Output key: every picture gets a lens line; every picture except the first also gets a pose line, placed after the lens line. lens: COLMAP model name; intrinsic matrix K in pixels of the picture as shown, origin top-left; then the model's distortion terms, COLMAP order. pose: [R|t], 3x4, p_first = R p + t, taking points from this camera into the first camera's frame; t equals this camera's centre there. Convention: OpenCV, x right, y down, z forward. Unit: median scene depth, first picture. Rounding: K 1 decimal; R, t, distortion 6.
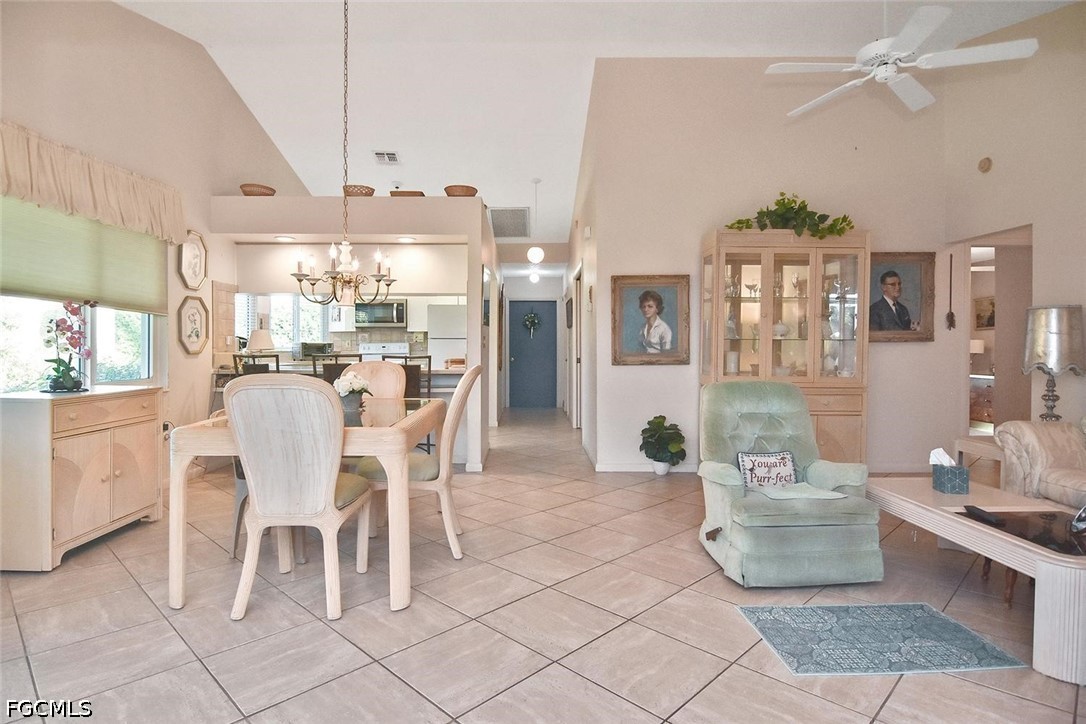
lens RADIAL K [[585.2, 0, 523.2], [0, 585.2, 356.9], [0, 0, 1]] dist [-0.013223, -0.000597]
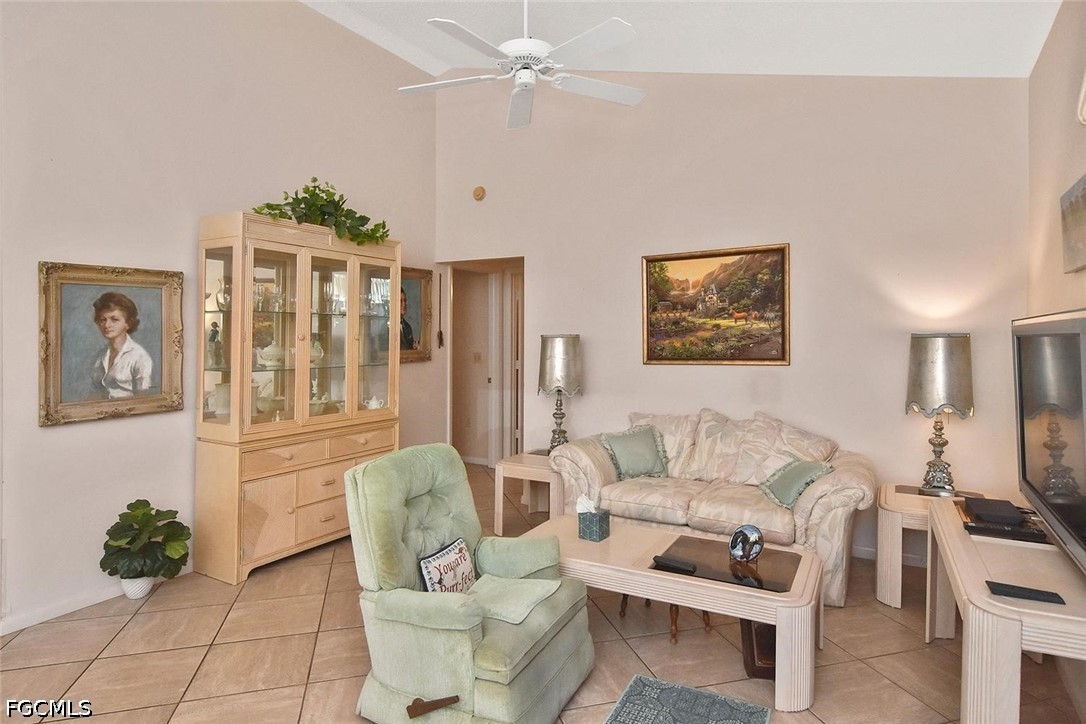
lens RADIAL K [[616.1, 0, 541.1], [0, 616.1, 341.5], [0, 0, 1]] dist [-0.013288, -0.001552]
pose [[0.482900, -0.011416, 0.875601, -0.125237], [0.019346, 0.999810, 0.002366, -0.060969], [-0.875462, 0.015797, 0.483029, 0.345787]]
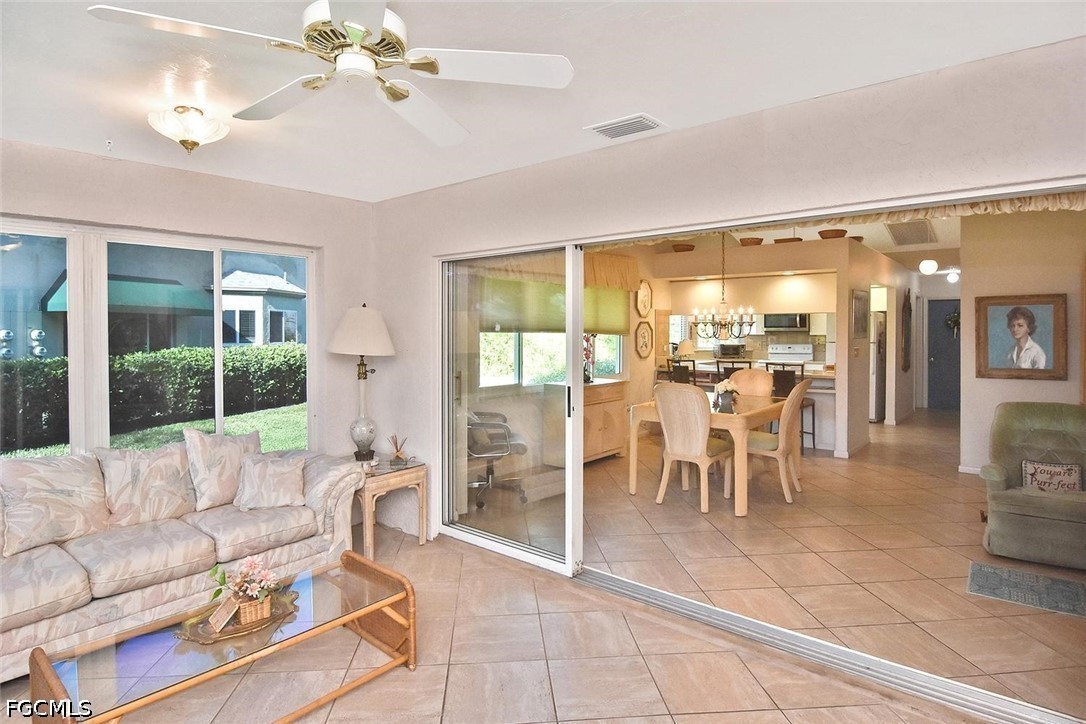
lens RADIAL K [[601.2, 0, 541.5], [0, 601.2, 330.4], [0, 0, 1]] dist [-0.000234, -0.000174]
pose [[0.768677, -0.001575, -0.639635, 0.263885], [-0.007361, 0.999909, -0.011308, -0.060416], [0.639594, 0.013401, 0.768596, -0.431993]]
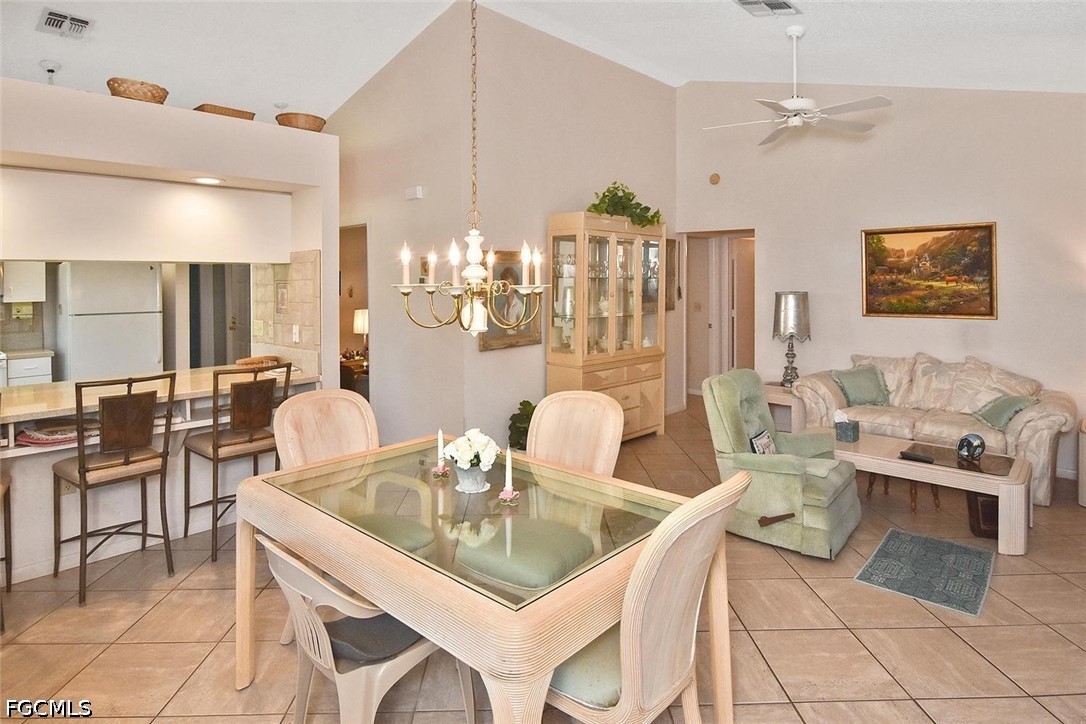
lens RADIAL K [[626.0, 0, 540.0], [0, 626.0, 269.0], [0, 0, 1]] dist [-0.006165, -0.004342]
pose [[0.665160, 0.007219, 0.746666, -0.522447], [0.015715, 0.999596, -0.023664, -0.092077], [-0.746535, 0.027474, 0.664778, 0.328945]]
